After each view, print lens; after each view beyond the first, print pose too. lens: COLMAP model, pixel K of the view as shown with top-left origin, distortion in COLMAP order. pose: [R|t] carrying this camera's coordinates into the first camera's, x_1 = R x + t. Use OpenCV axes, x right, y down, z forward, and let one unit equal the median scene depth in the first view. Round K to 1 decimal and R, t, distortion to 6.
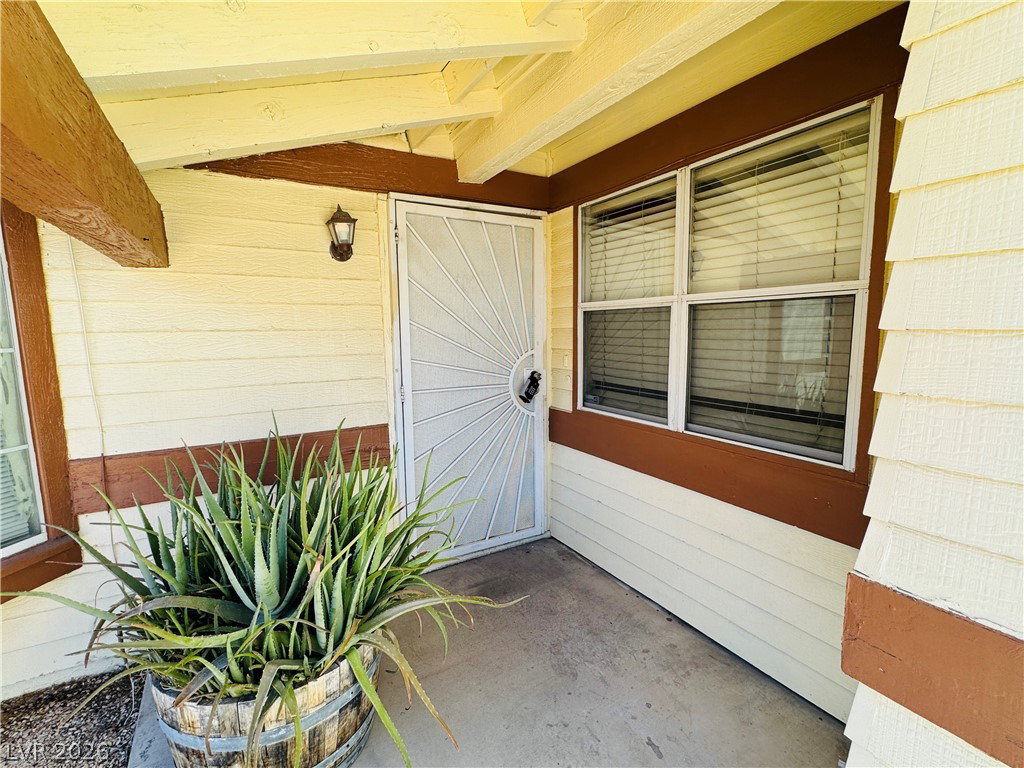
lens RADIAL K [[465.9, 0, 512.0], [0, 465.9, 384.0], [0, 0, 1]] dist [-0.002020, 0.000079]
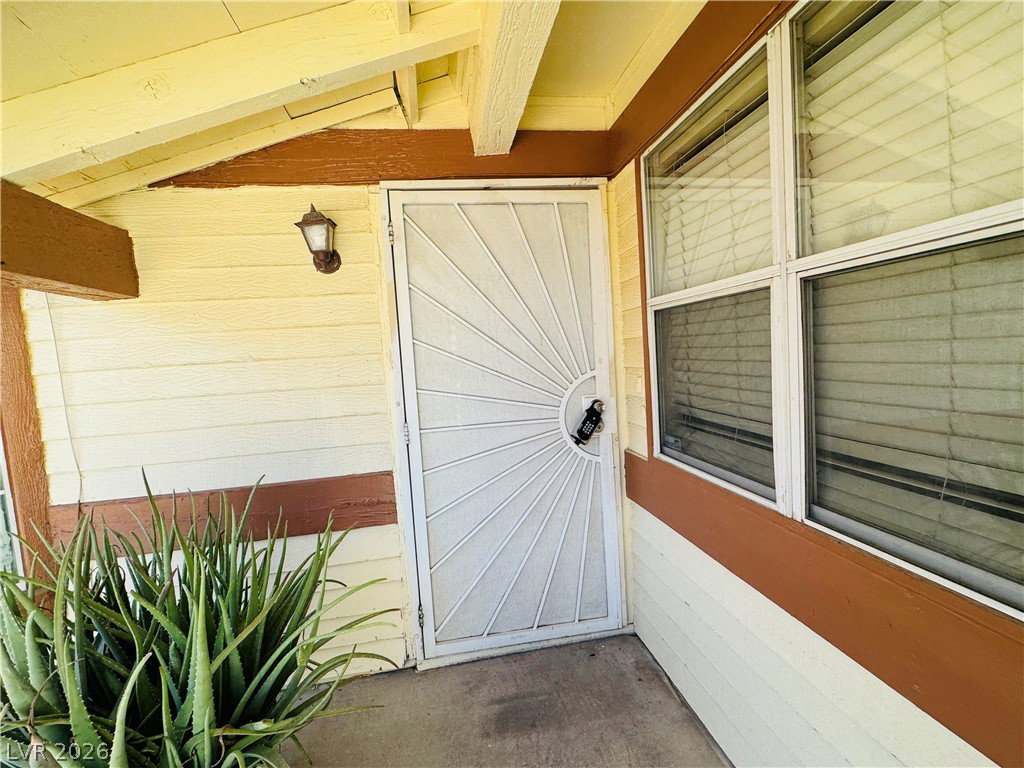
lens RADIAL K [[465.9, 0, 512.0], [0, 465.9, 384.0], [0, 0, 1]] dist [-0.002020, 0.000079]
pose [[0.933679, -0.024737, -0.357256, 0.215790], [0.011619, 0.999179, -0.038819, -0.029738], [0.357923, 0.032094, 0.933199, 0.332178]]
